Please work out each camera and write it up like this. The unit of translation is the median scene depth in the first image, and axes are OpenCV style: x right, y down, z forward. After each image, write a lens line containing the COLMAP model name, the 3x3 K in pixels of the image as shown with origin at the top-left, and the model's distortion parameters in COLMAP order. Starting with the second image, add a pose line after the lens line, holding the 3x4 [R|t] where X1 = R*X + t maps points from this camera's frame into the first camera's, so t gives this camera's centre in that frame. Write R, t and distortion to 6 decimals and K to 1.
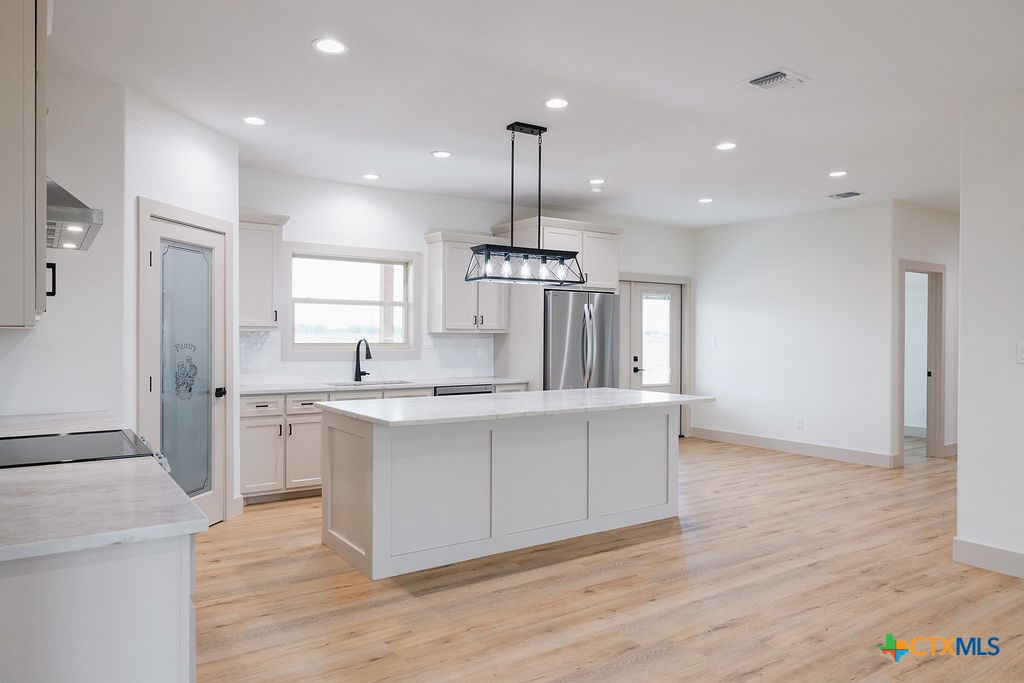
lens RADIAL K [[733.4, 0, 491.5], [0, 733.4, 332.7], [0, 0, 1]] dist [-0.003735, 0.002442]
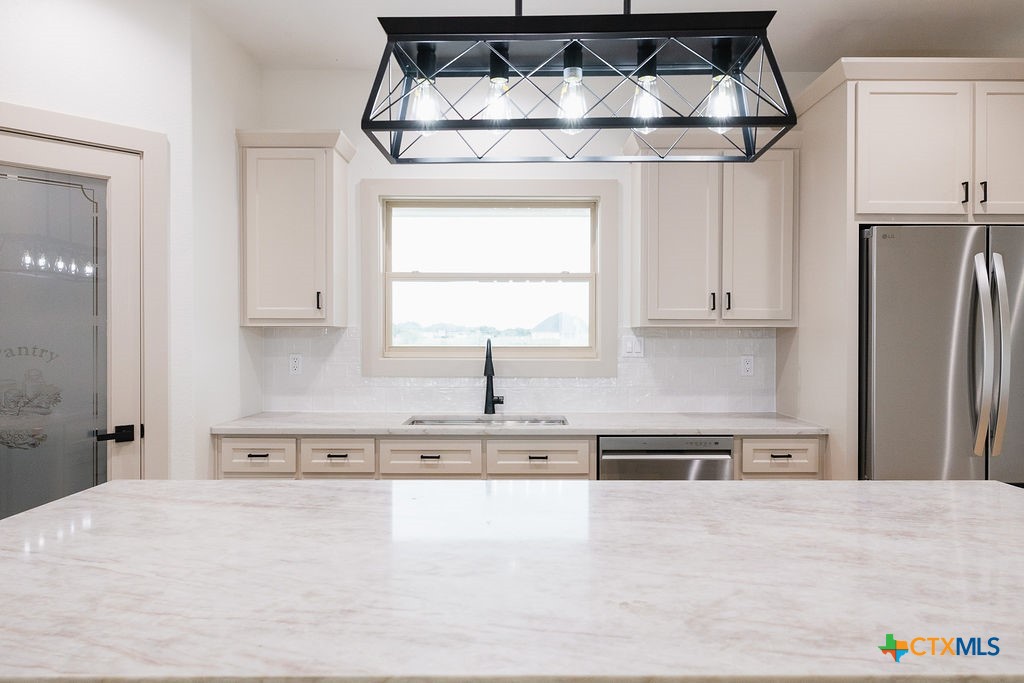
lens RADIAL K [[698.2, 0, 512.0], [0, 698.2, 341.5], [0, 0, 1]] dist [-0.020001, 0.000985]
pose [[0.828659, -0.001926, -0.559751, 0.134580], [0.005496, 0.999974, 0.004695, 0.007453], [0.559727, -0.006967, 0.828648, 0.554648]]
